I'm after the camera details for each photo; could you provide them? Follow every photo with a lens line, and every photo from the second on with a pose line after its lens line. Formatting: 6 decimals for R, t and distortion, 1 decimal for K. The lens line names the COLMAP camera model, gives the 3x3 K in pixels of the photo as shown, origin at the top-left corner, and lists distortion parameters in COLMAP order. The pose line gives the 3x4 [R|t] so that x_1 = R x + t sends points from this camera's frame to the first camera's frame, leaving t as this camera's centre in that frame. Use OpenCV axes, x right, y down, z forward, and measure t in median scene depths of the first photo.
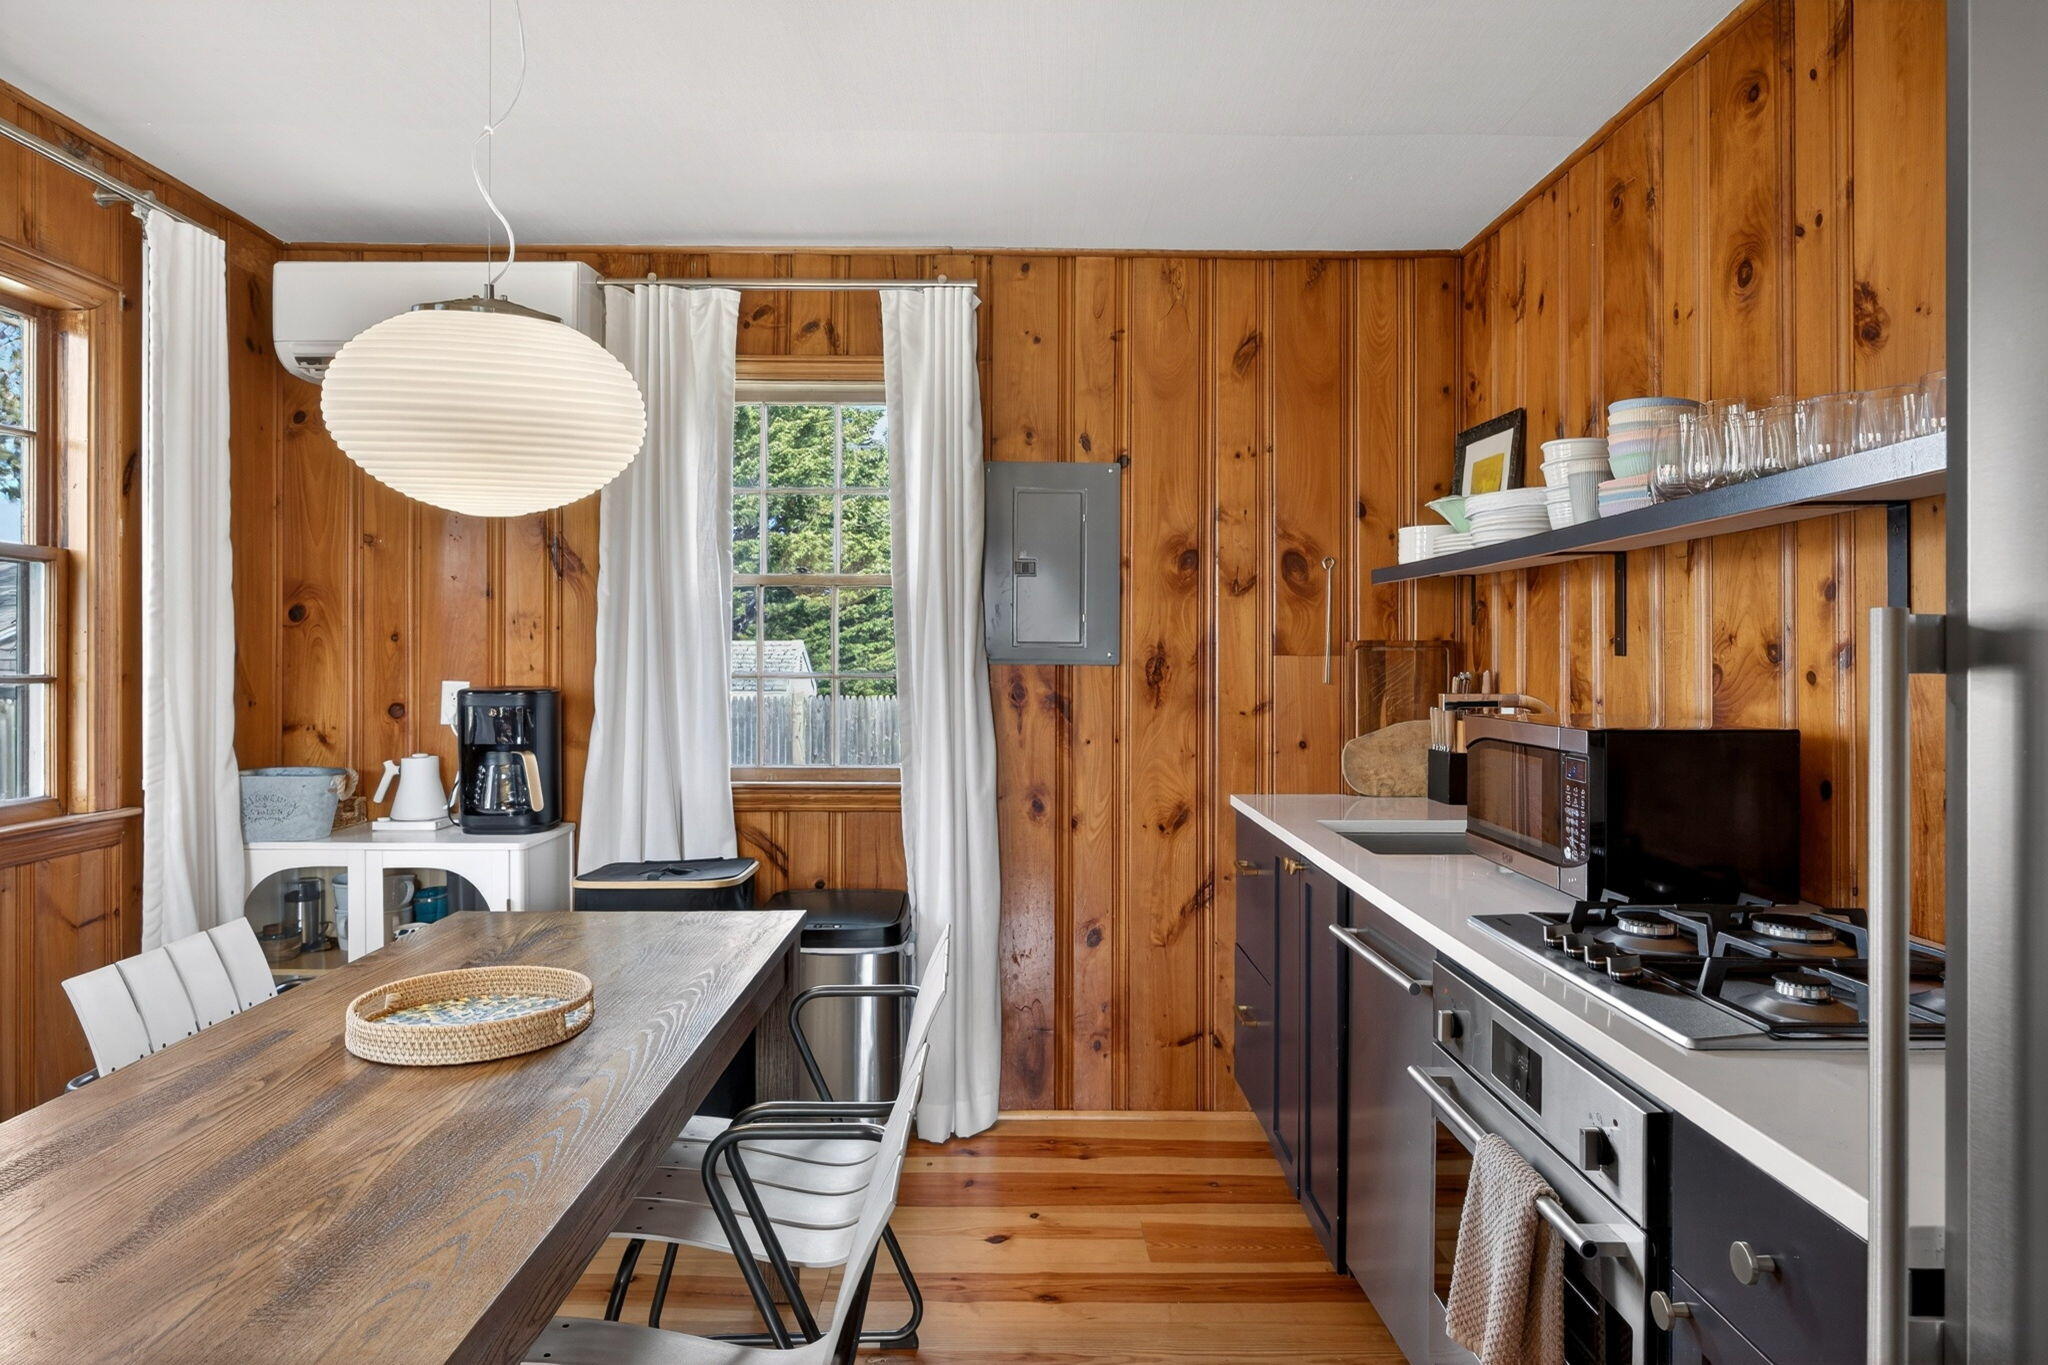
lens RADIAL K [[1200.8, 0, 1024.9], [0, 1200.8, 661.0], [0, 0, 1]] dist [-0.002111, -0.002038]
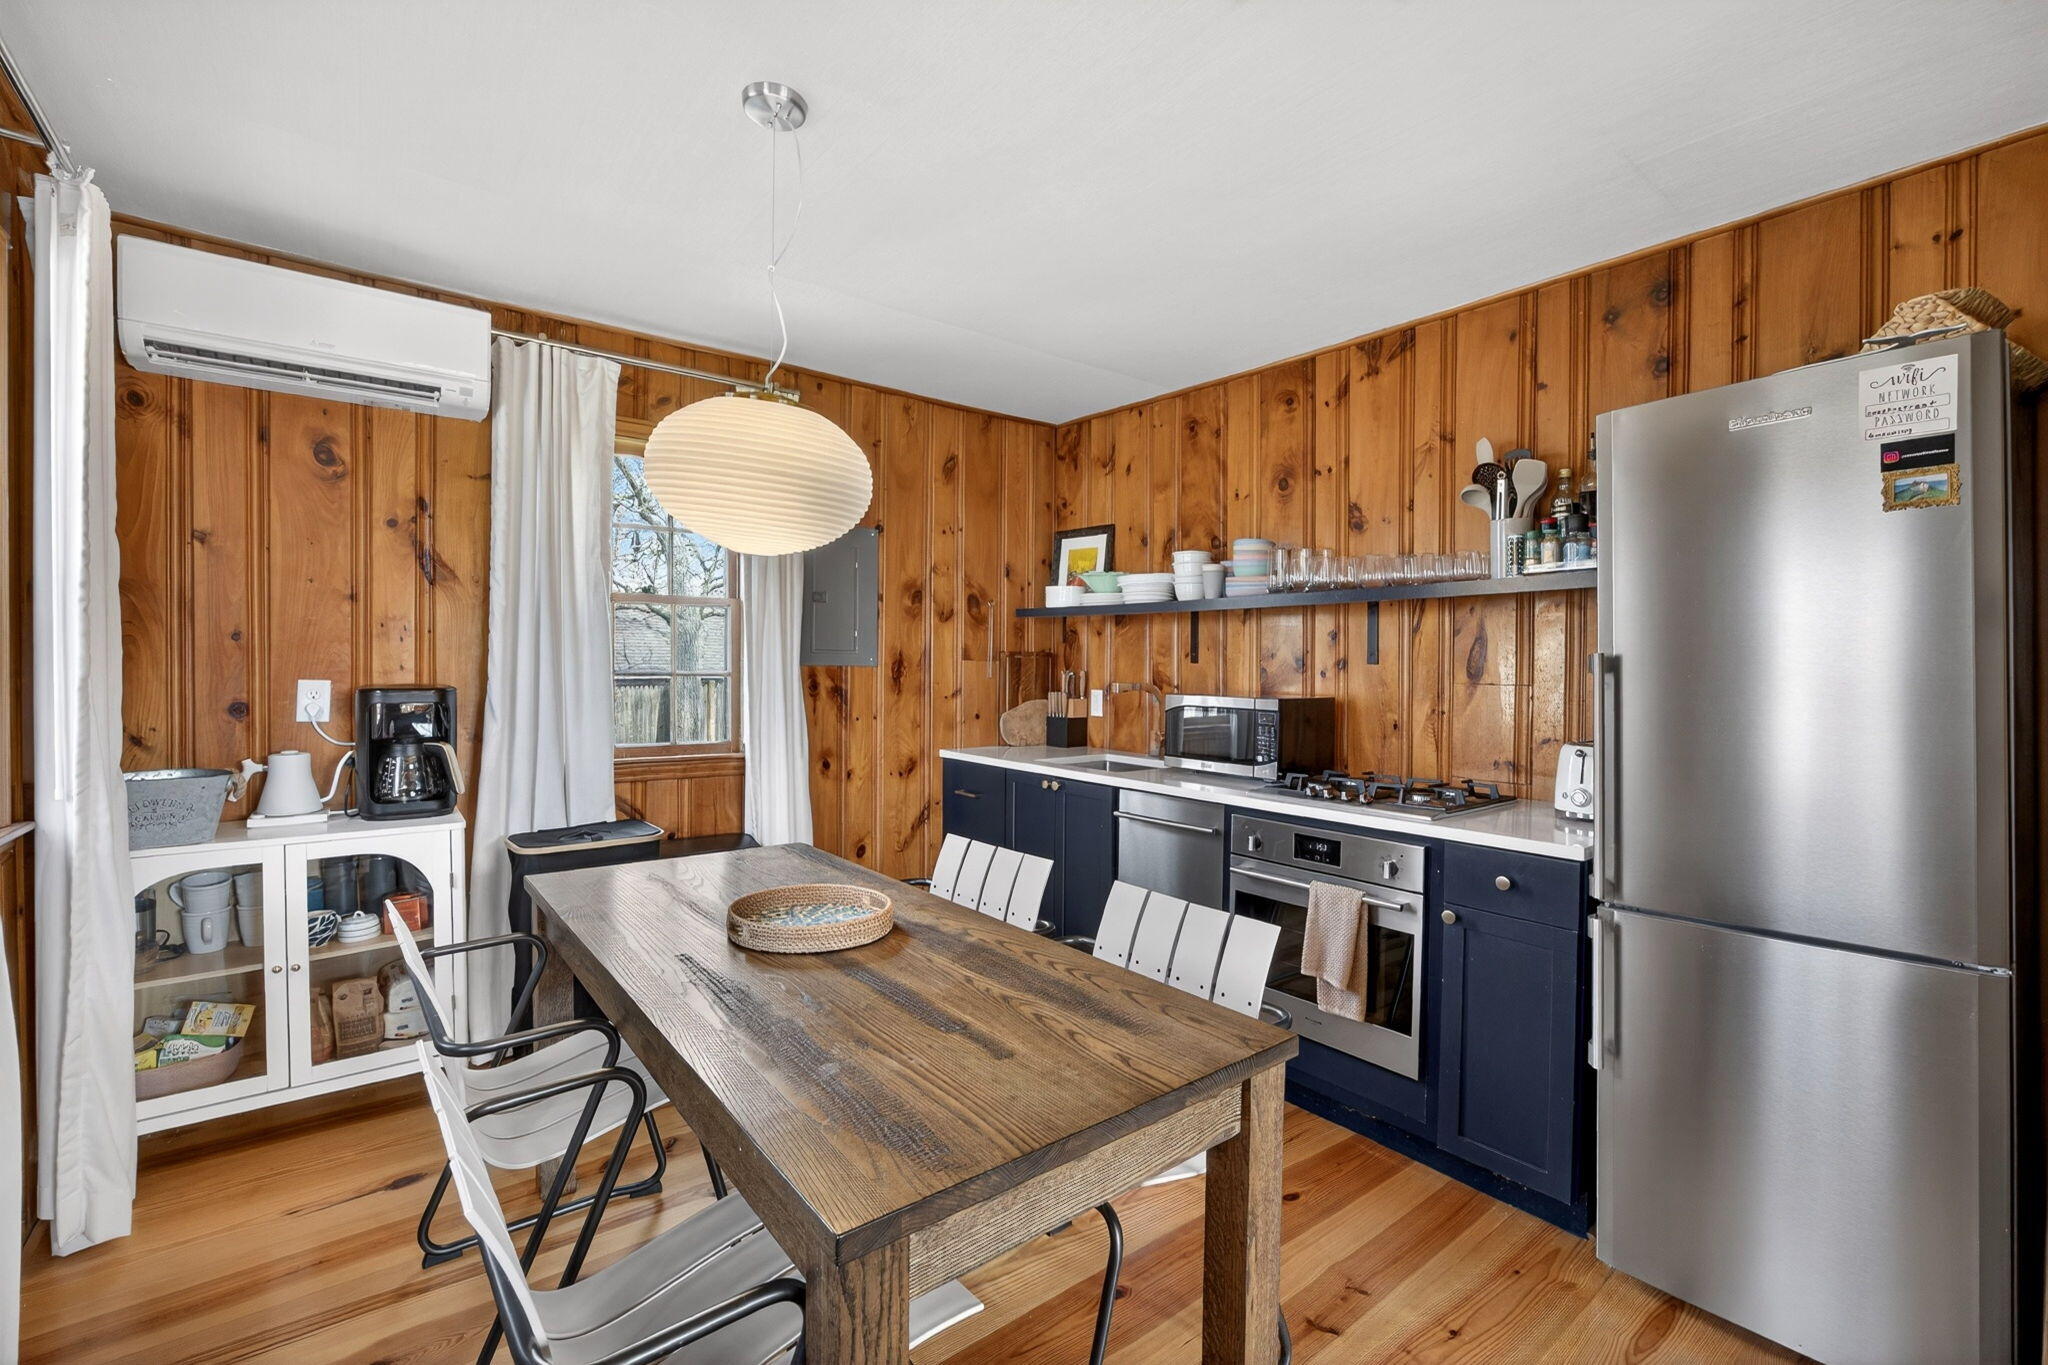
lens RADIAL K [[899.9, 0, 1021.4], [0, 899.9, 666.3], [0, 0, 1]] dist [-0.010359, 0.000485]
pose [[0.791252, 0.002125, 0.611486, -0.478194], [-0.006675, 0.999964, 0.005162, -0.003213], [-0.611453, -0.008166, 0.791238, 0.011499]]
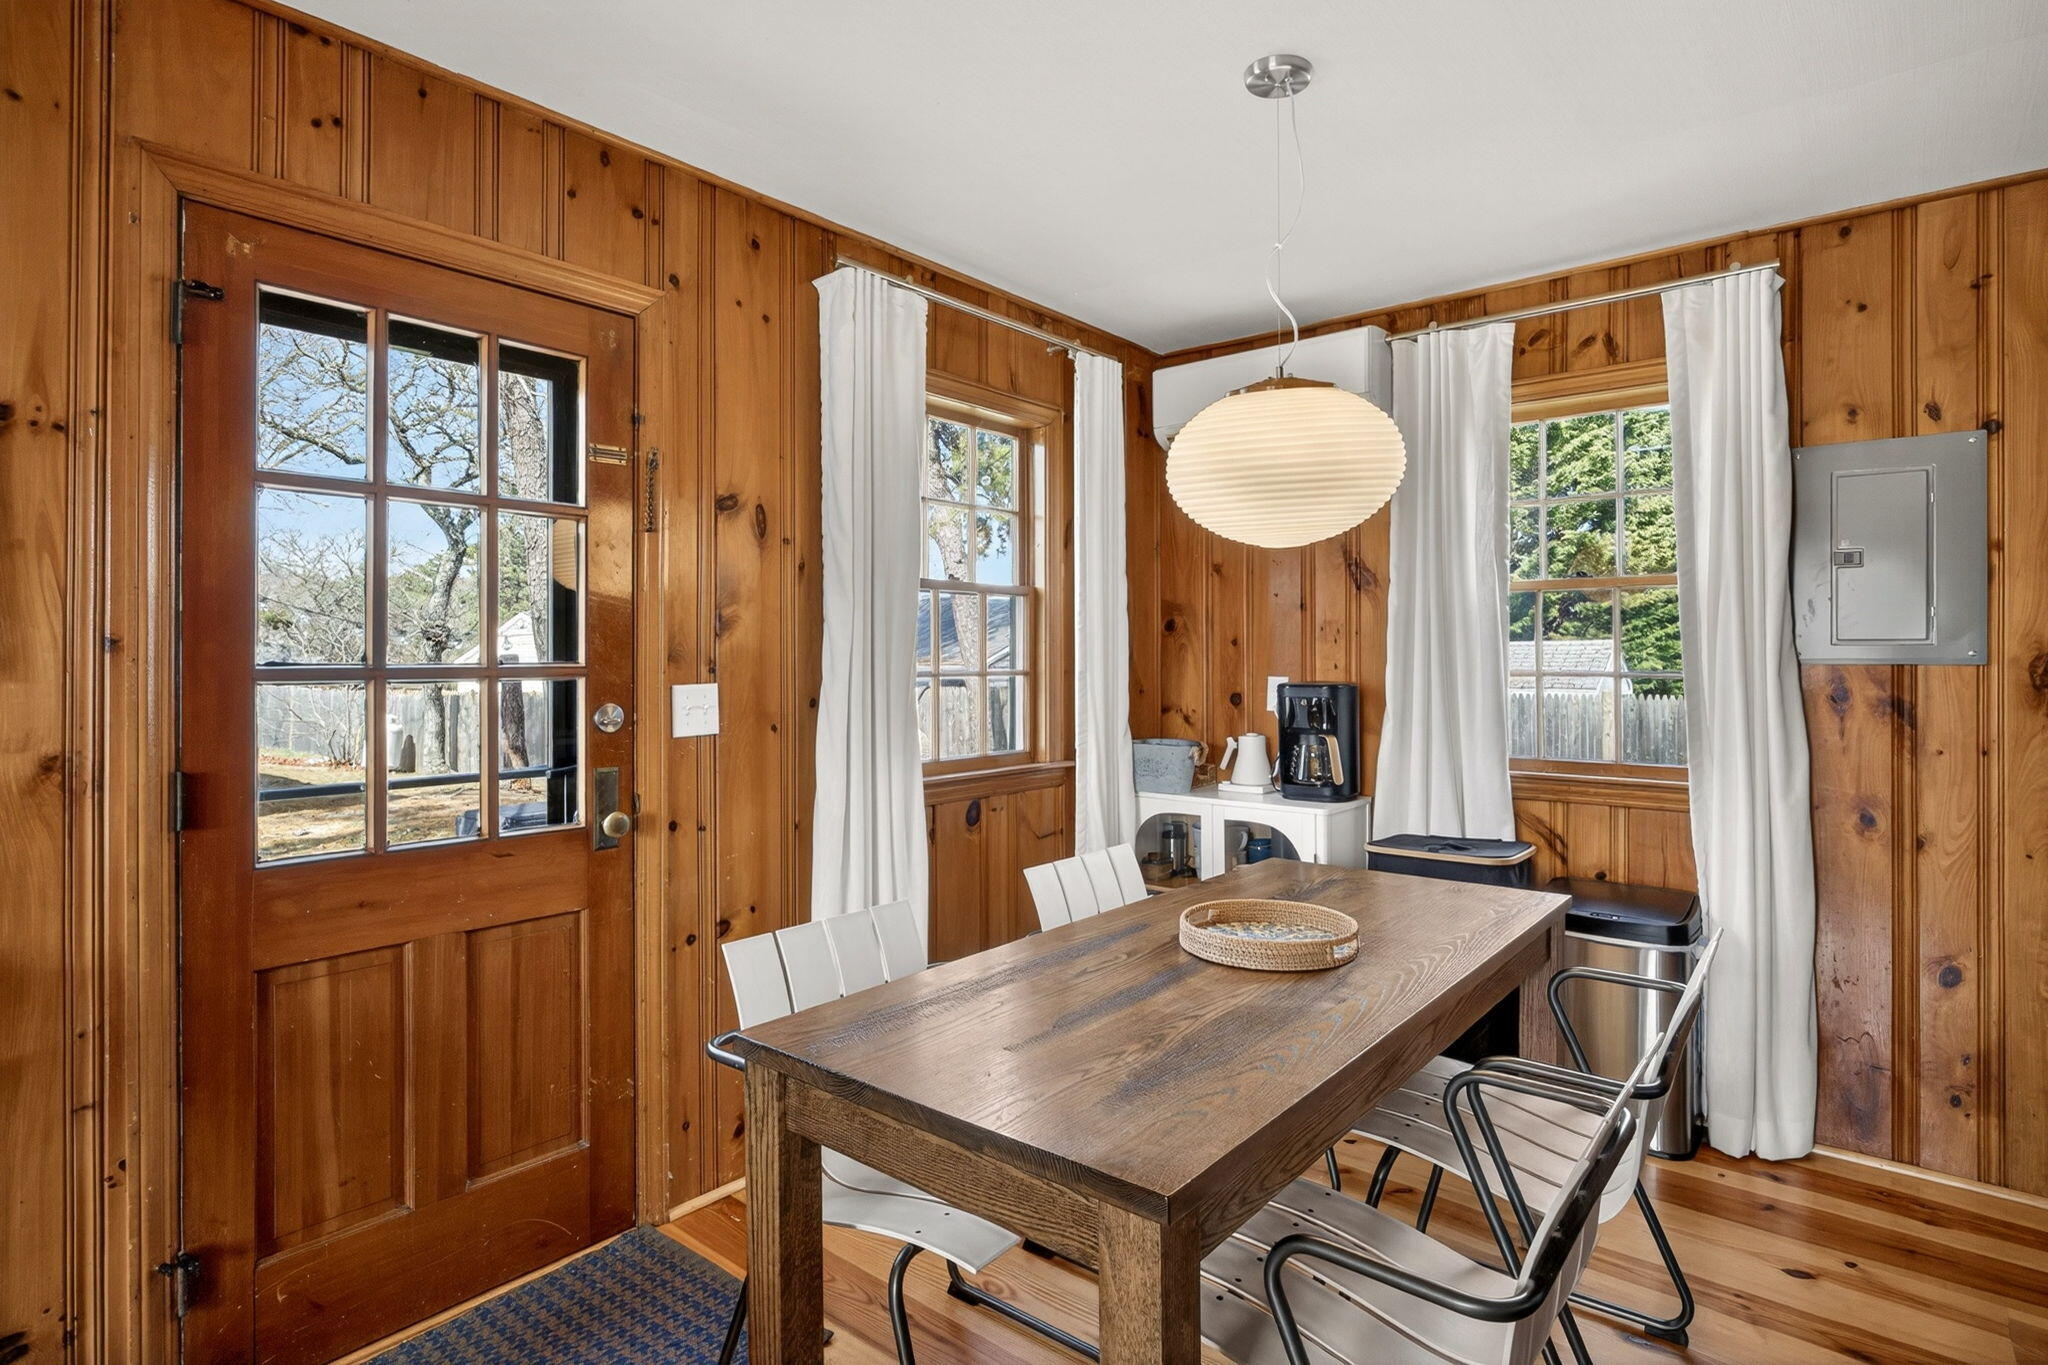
lens RADIAL K [[1054.5, 0, 1015.2], [0, 1054.5, 655.0], [0, 0, 1]] dist [-0.017425, 0.004255]
pose [[0.757819, -0.004832, -0.652447, 0.039488], [0.001541, 0.999983, -0.005616, -0.000232], [0.652463, 0.003251, 0.757813, -0.018867]]
